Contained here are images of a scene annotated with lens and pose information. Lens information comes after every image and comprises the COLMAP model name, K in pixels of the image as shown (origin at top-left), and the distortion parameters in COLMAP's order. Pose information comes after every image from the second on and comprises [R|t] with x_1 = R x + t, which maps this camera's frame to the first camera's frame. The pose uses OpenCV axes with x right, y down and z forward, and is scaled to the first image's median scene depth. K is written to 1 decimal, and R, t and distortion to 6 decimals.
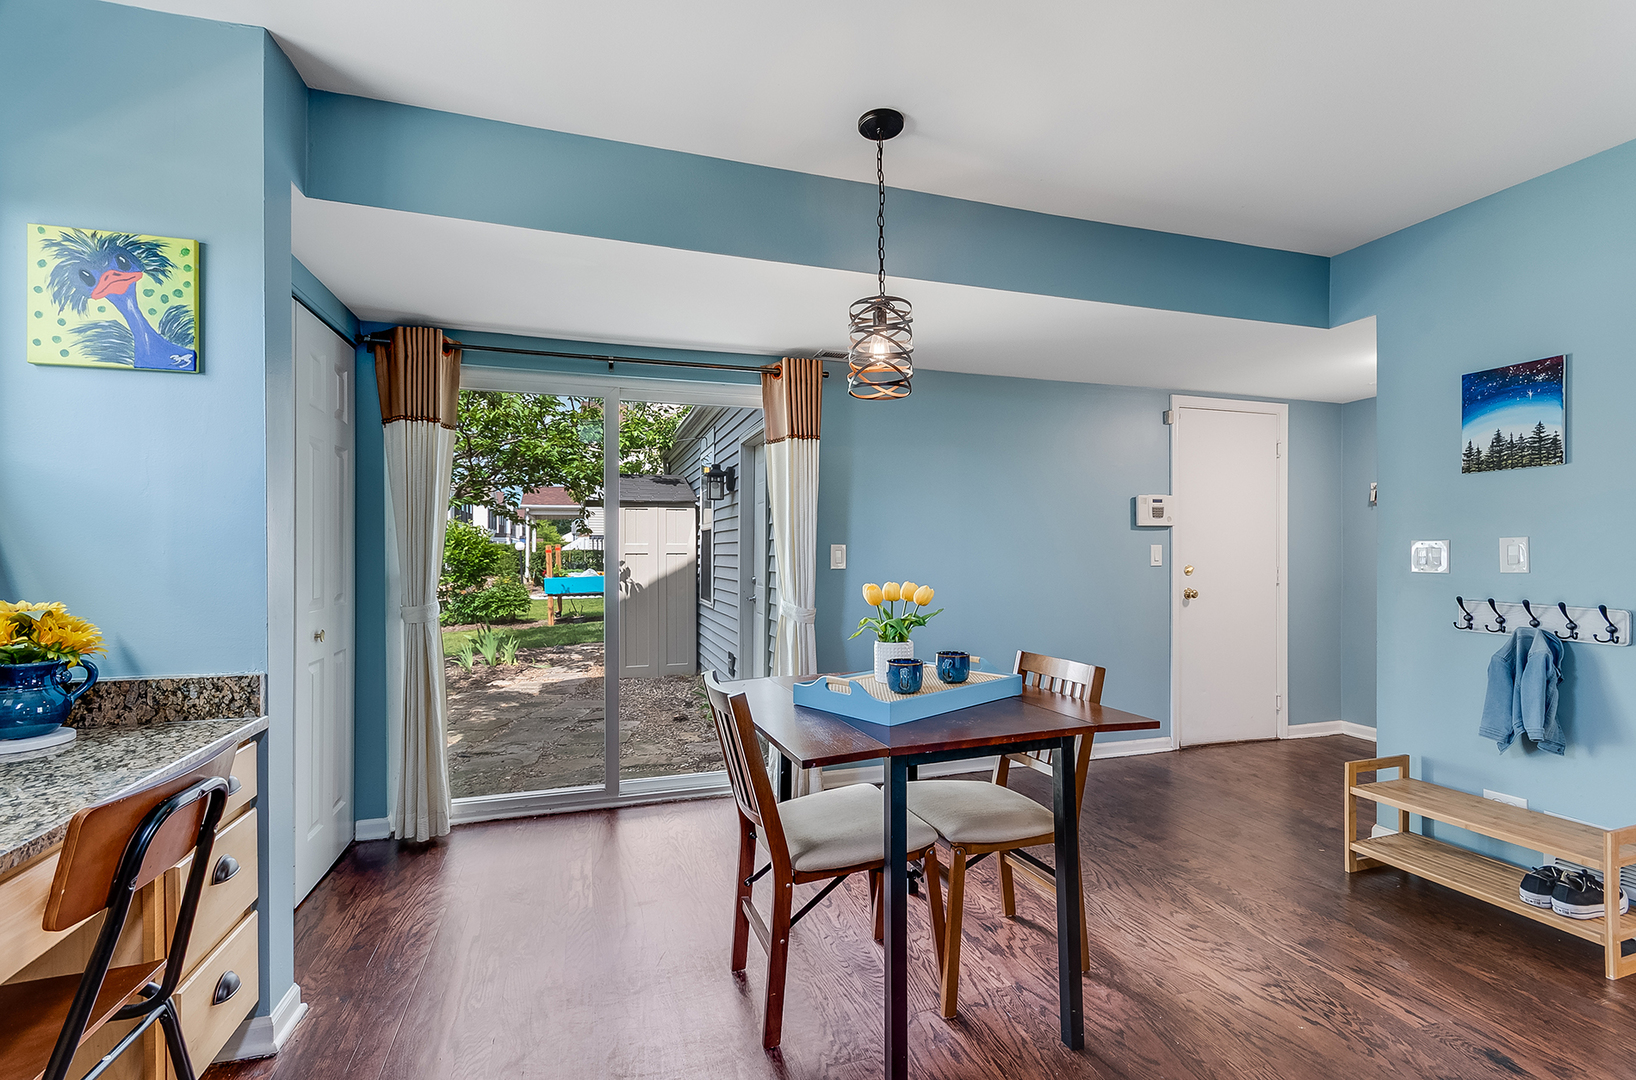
lens RADIAL K [[717.6, 0, 823.1], [0, 717.6, 562.0], [0, 0, 1]] dist [0.002828, -0.000281]
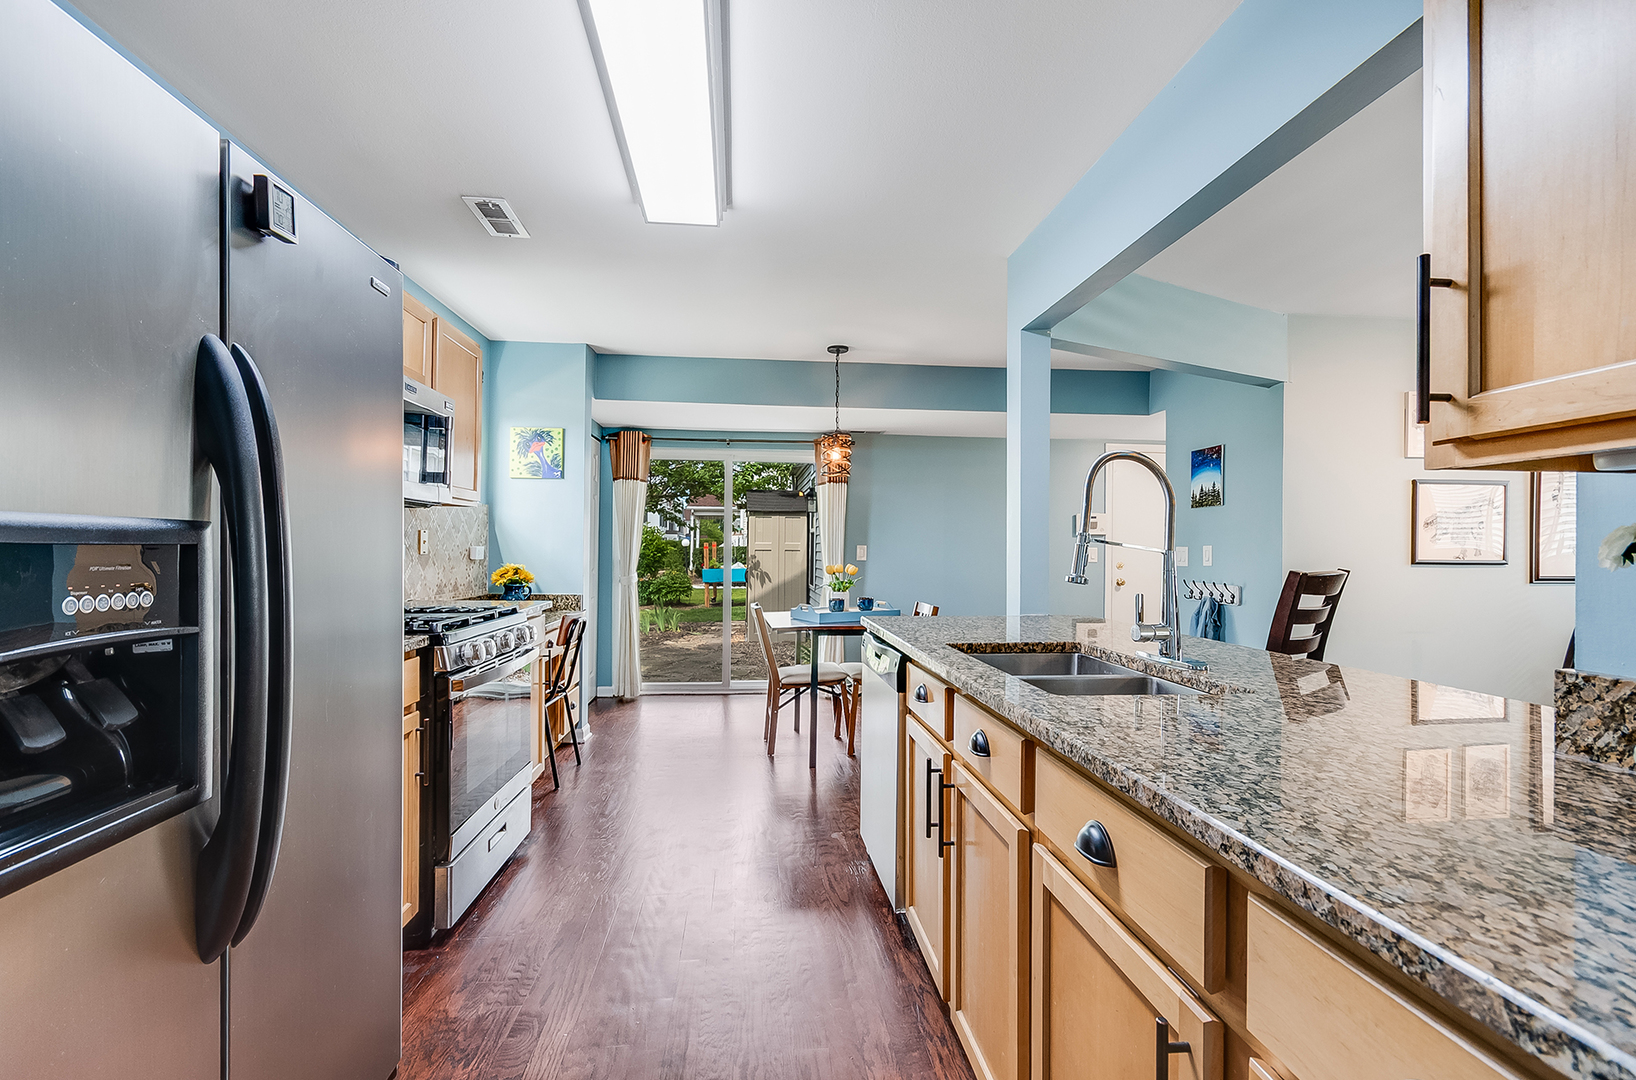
lens RADIAL K [[717.6, 0, 823.1], [0, 717.6, 562.0], [0, 0, 1]] dist [0.002828, -0.000281]
pose [[0.977538, 0.015058, -0.210220, 0.324126], [-0.014553, 0.999886, 0.003947, 0.008973], [0.210255, -0.000799, 0.977646, -0.714722]]
